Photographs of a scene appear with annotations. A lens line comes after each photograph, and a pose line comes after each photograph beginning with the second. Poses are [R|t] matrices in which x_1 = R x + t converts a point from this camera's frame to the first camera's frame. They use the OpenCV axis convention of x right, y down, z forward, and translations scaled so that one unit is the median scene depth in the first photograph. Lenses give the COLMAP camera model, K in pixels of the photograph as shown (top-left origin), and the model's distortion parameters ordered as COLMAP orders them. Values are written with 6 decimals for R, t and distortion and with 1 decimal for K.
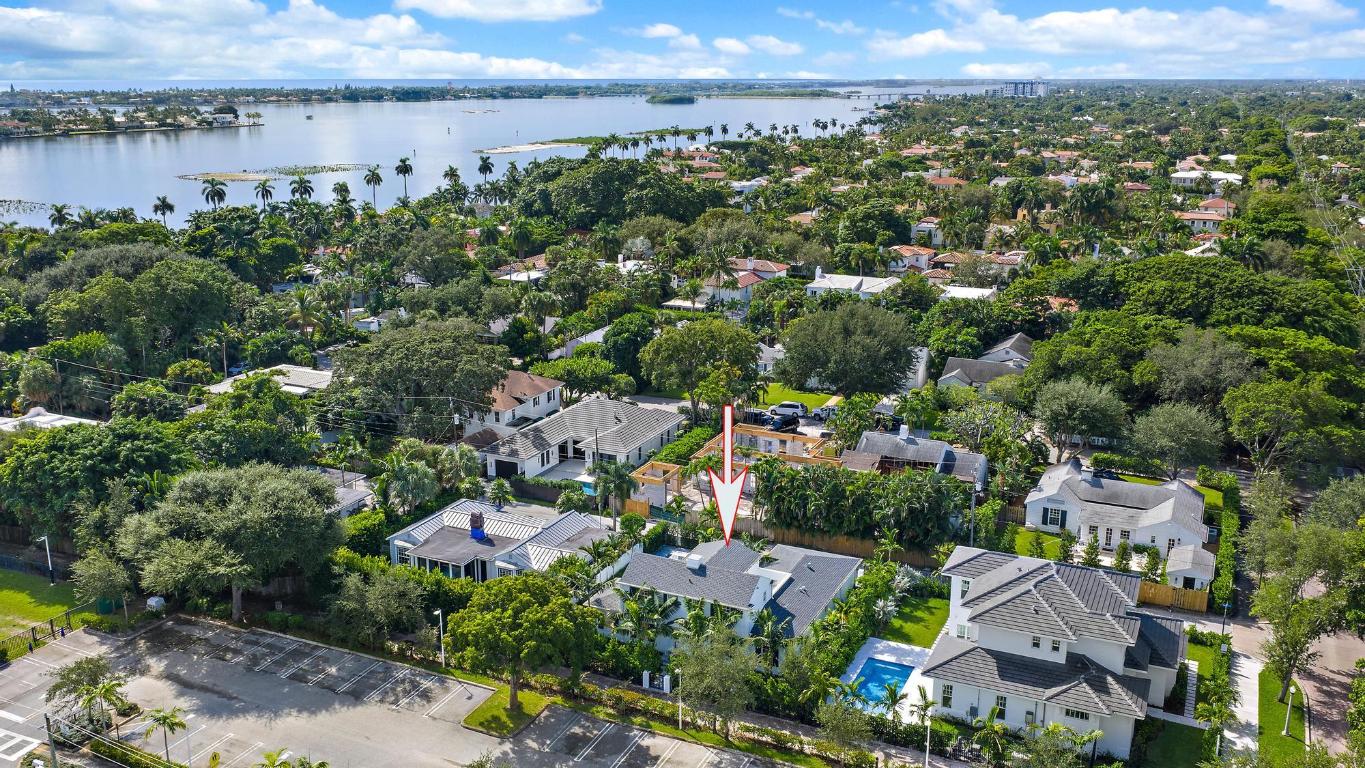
lens RADIAL K [[1118.6, 0, 682.5], [0, 1118.6, 384.0], [0, 0, 1]] dist [0.003707, 0.003754]
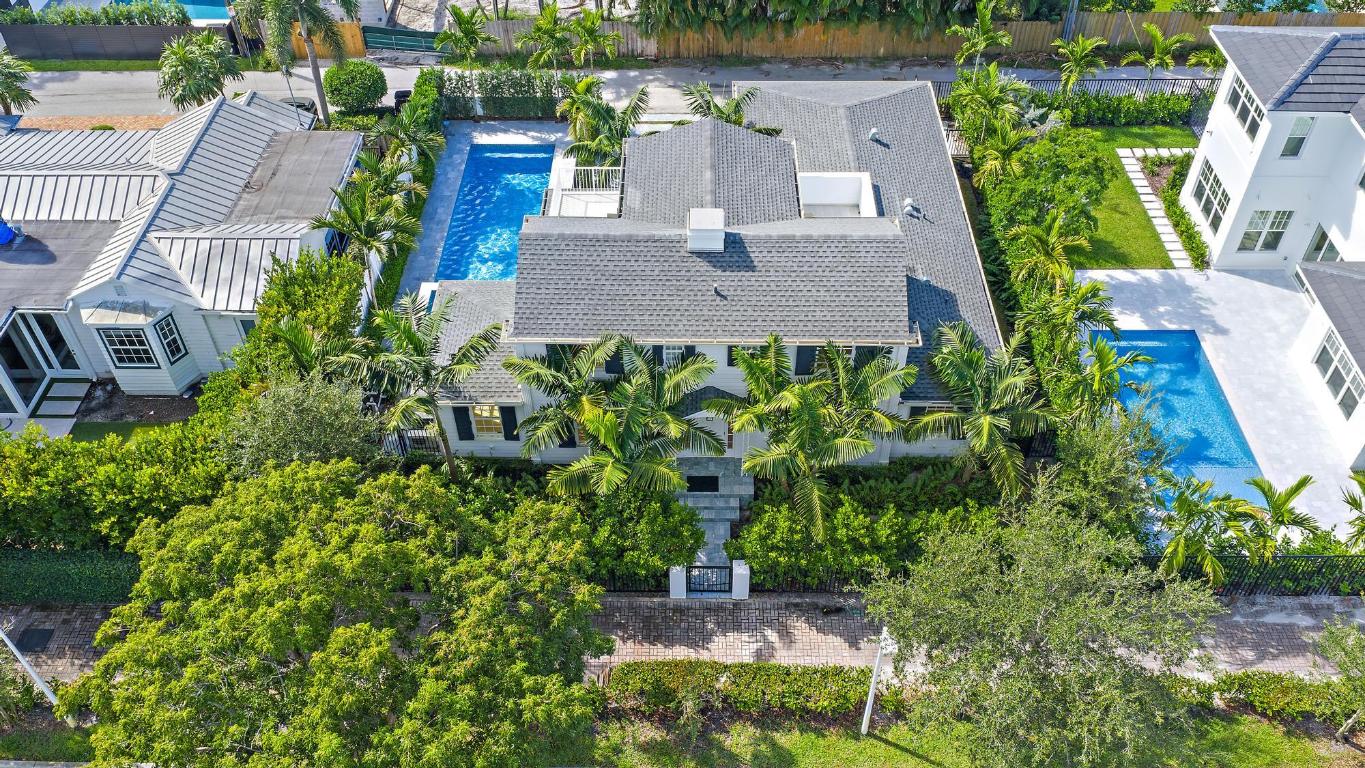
lens RADIAL K [[1118.6, 0, 682.5], [0, 1118.6, 384.0], [0, 0, 1]] dist [0.003707, 0.003754]
pose [[0.909404, -0.297242, 0.290915, -0.021288], [0.112004, 0.848642, 0.516974, 0.002711], [-0.400549, -0.437555, 0.805051, 0.128639]]
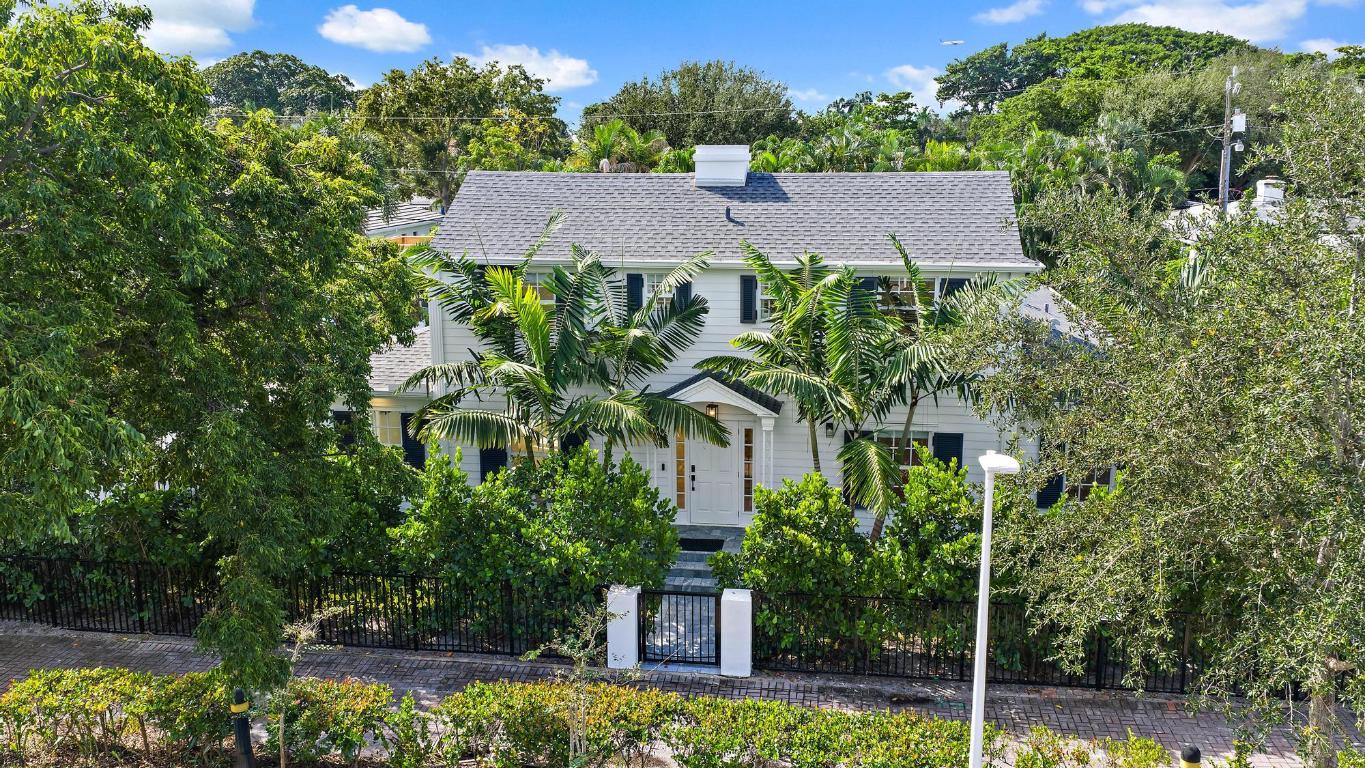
lens RADIAL K [[1118.6, 0, 682.5], [0, 1118.6, 384.0], [0, 0, 1]] dist [0.003707, 0.003754]
pose [[0.956241, -0.070281, 0.284014, -0.013633], [0.080068, 0.996524, -0.022983, 0.039864], [-0.281412, 0.044717, 0.958545, 0.141233]]
